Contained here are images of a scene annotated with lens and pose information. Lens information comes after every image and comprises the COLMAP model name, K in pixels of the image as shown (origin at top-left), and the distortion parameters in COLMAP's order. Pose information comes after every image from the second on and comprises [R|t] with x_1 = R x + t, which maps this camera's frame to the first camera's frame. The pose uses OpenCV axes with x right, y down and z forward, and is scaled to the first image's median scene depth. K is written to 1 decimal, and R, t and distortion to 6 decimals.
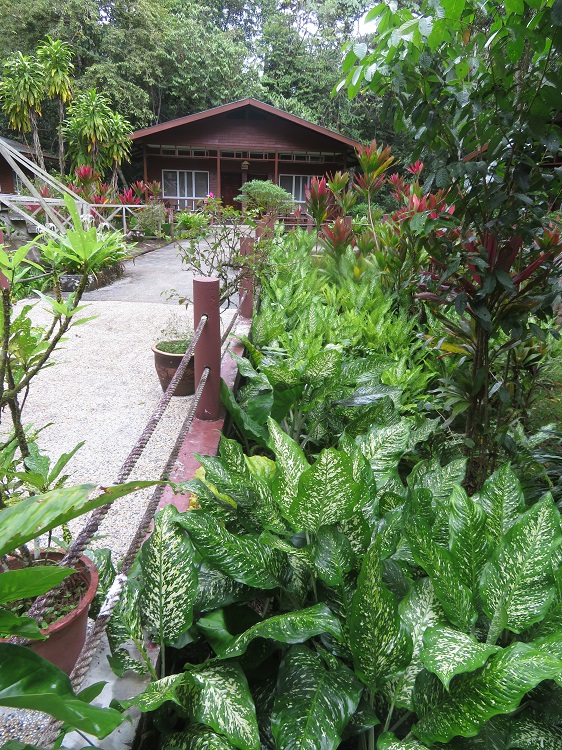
lens RADIAL K [[537.9, 0, 281.0], [0, 537.9, 375.0], [0, 0, 1]] dist [-0.025642, -0.000528]
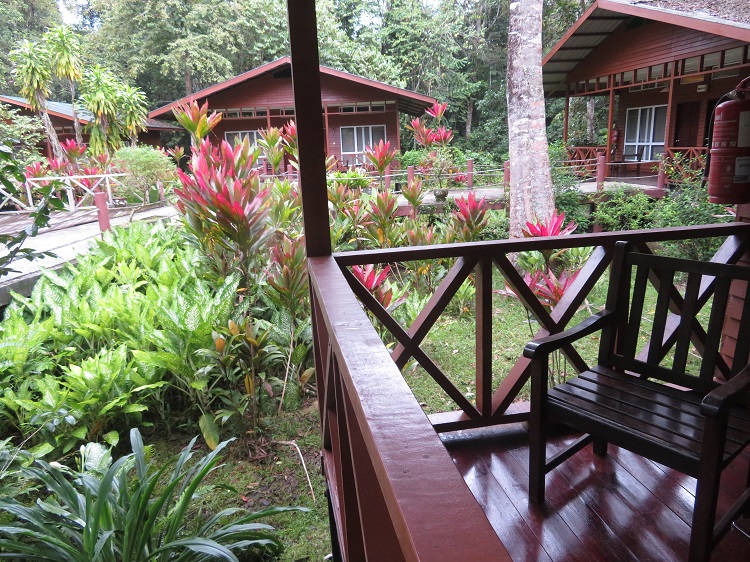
lens RADIAL K [[537.9, 0, 375.0], [0, 537.9, 281.0], [0, 0, 1]] dist [-0.025642, -0.000528]
pose [[0.981407, -0.028180, -0.189860, 0.213943], [0.013792, 0.996960, -0.076681, -0.016753], [0.191444, 0.072637, 0.978812, 0.065752]]
